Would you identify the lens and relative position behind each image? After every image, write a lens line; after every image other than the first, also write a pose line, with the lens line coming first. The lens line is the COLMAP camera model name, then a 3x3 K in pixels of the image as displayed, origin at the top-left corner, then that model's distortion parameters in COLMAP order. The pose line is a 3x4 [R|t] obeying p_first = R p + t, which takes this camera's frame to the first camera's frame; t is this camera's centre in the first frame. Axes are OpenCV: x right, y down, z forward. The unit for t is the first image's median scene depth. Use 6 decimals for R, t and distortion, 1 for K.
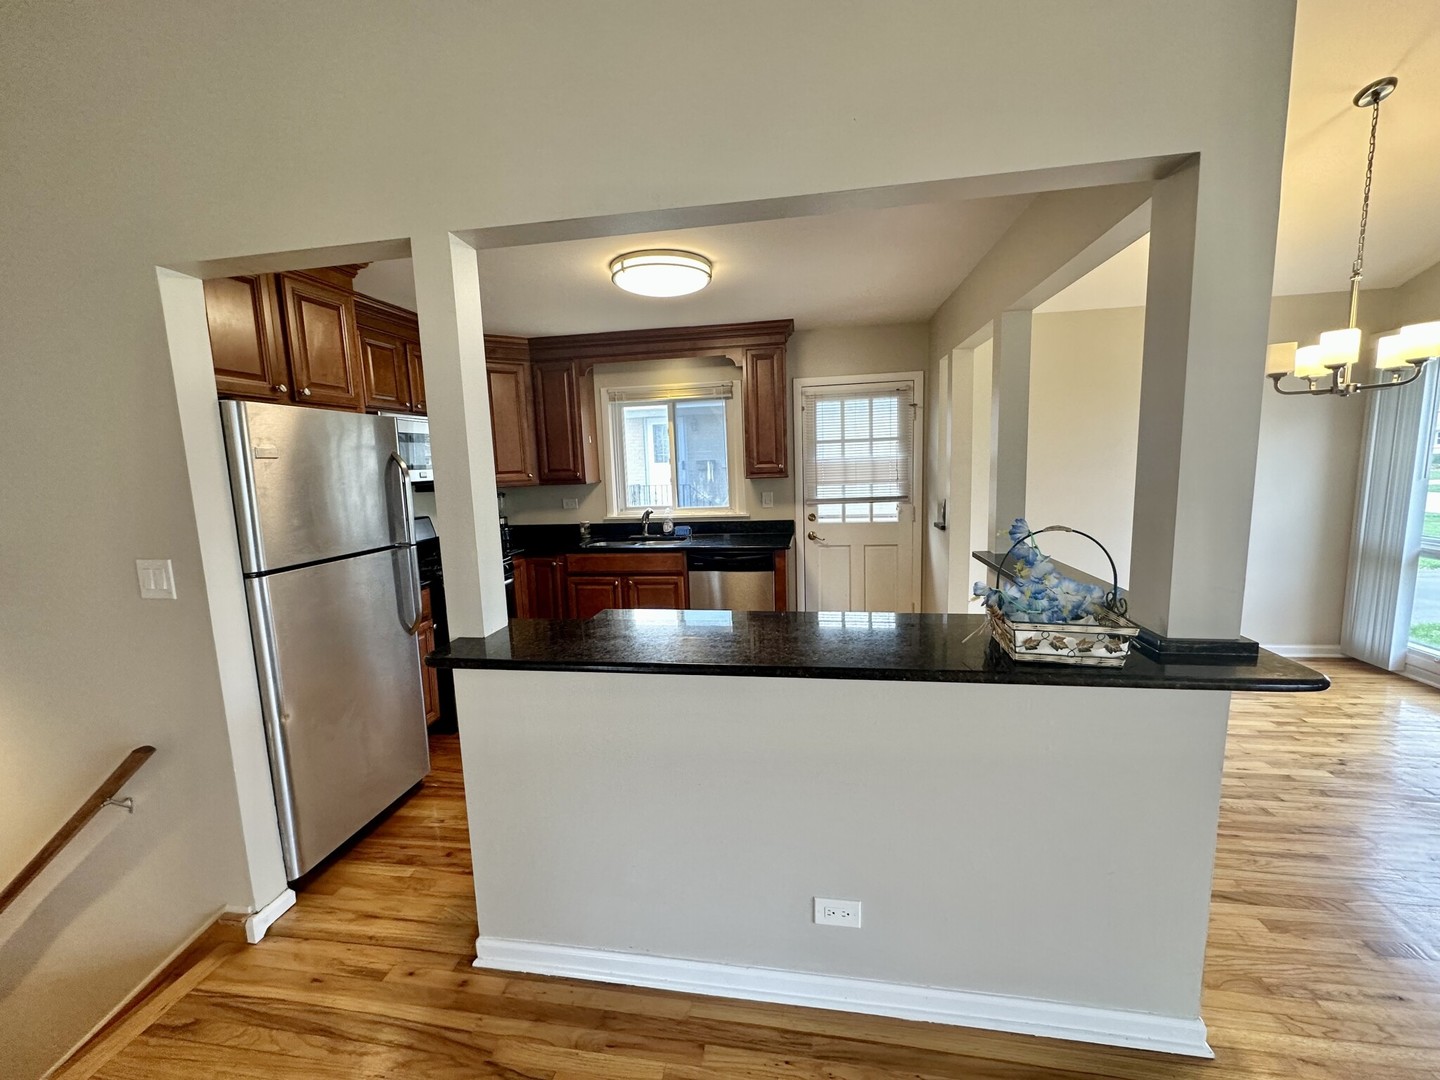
lens RADIAL K [[574.6, 0, 719.6], [0, 574.6, 539.0], [0, 0, 1]] dist [-0.002657, 0.000177]
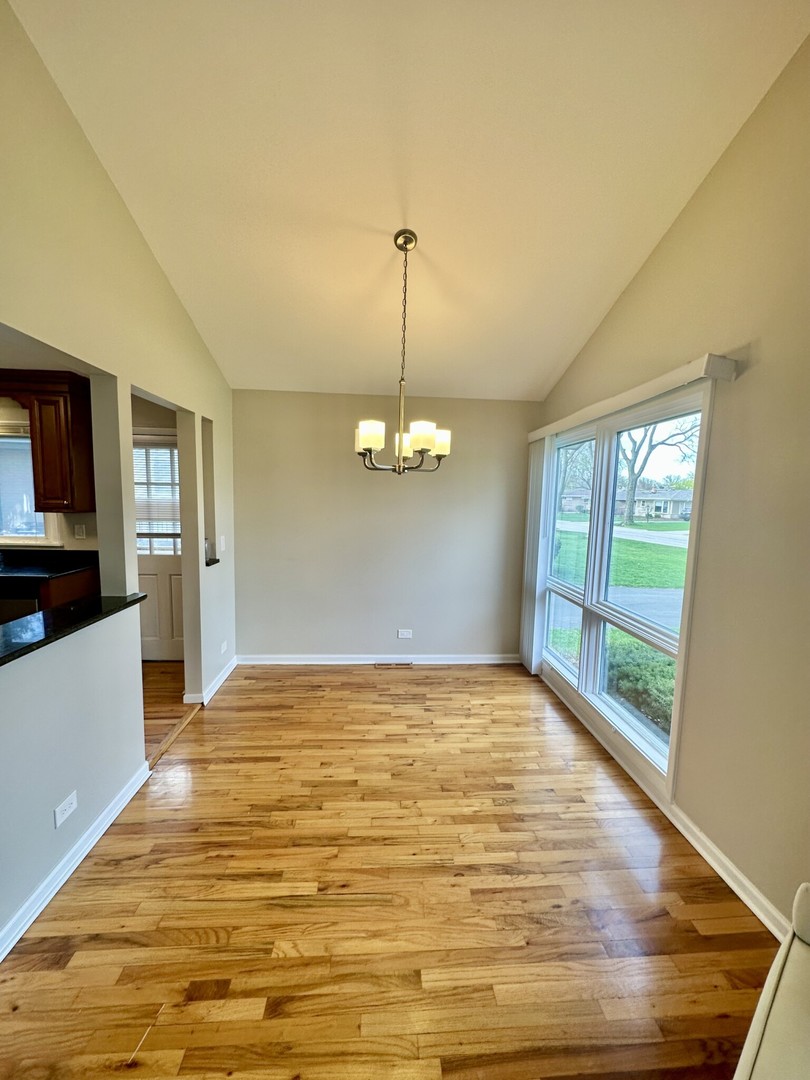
lens RADIAL K [[430.9, 0, 406.8], [0, 430.9, 541.9], [0, 0, 1]] dist [-0.002657, 0.000177]
pose [[0.971488, 0.033913, 0.234651, 0.562557], [-0.027270, 0.999132, -0.031495, -0.044473], [-0.235516, 0.024198, 0.971569, 0.047470]]
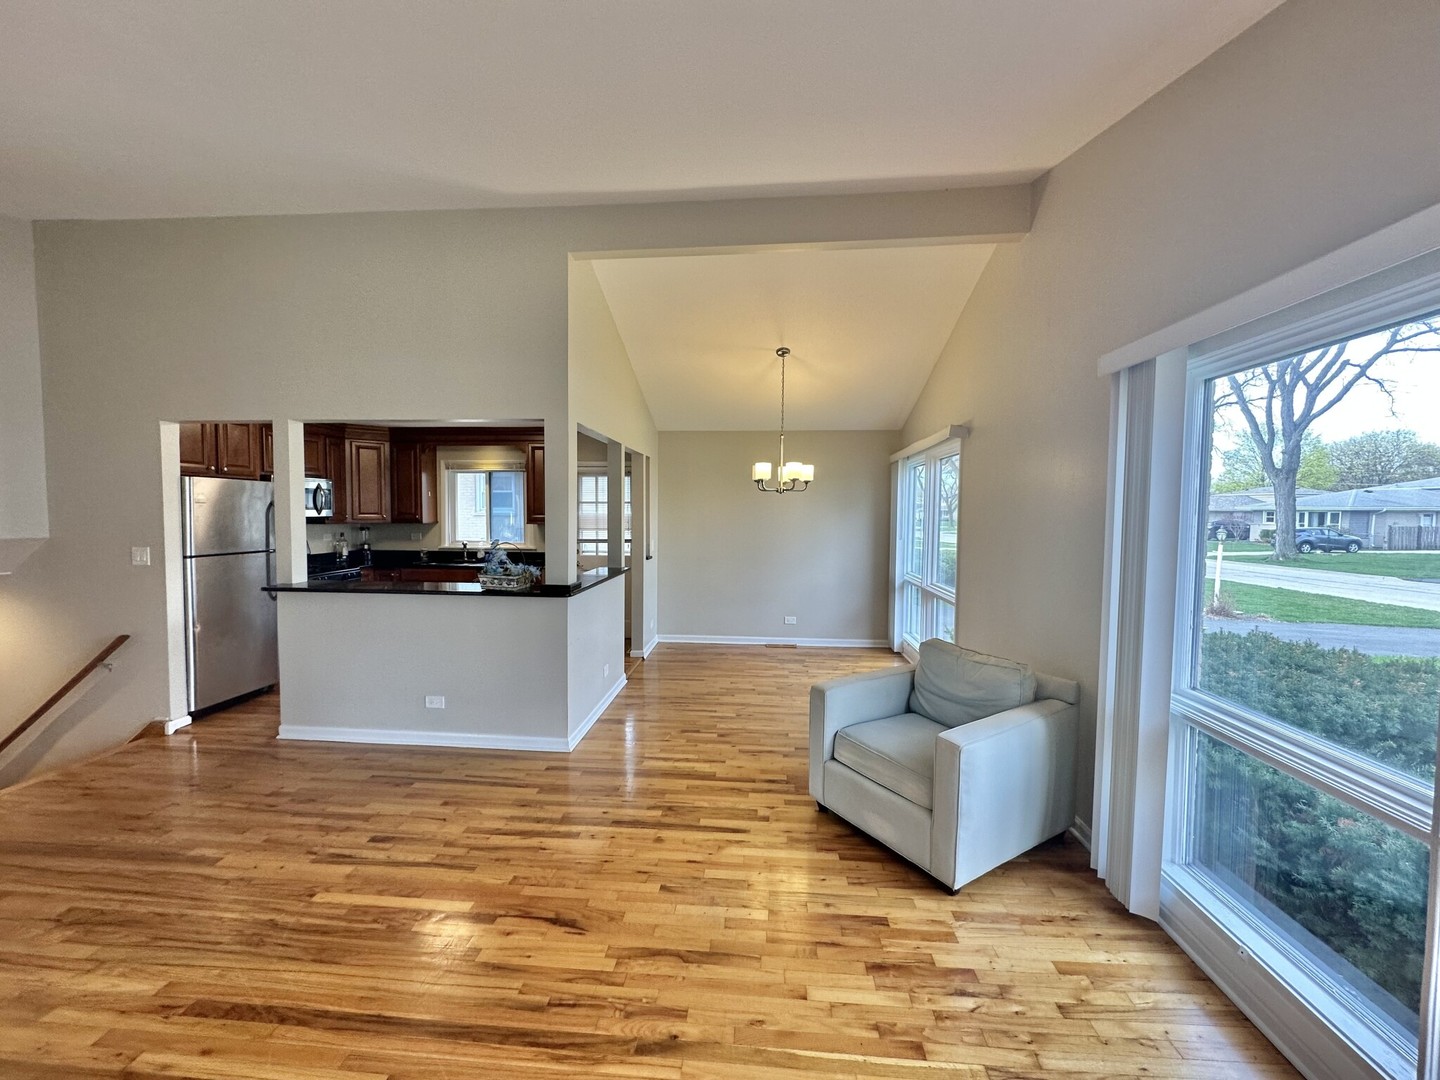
lens RADIAL K [[574.6, 0, 720.1], [0, 574.6, 539.2], [0, 0, 1]] dist [-0.002657, 0.000177]
pose [[0.995825, 0.038310, 0.082860, 0.456847], [-0.031034, 0.995692, -0.087376, 0.057179], [-0.085850, 0.084440, 0.992723, -0.603121]]
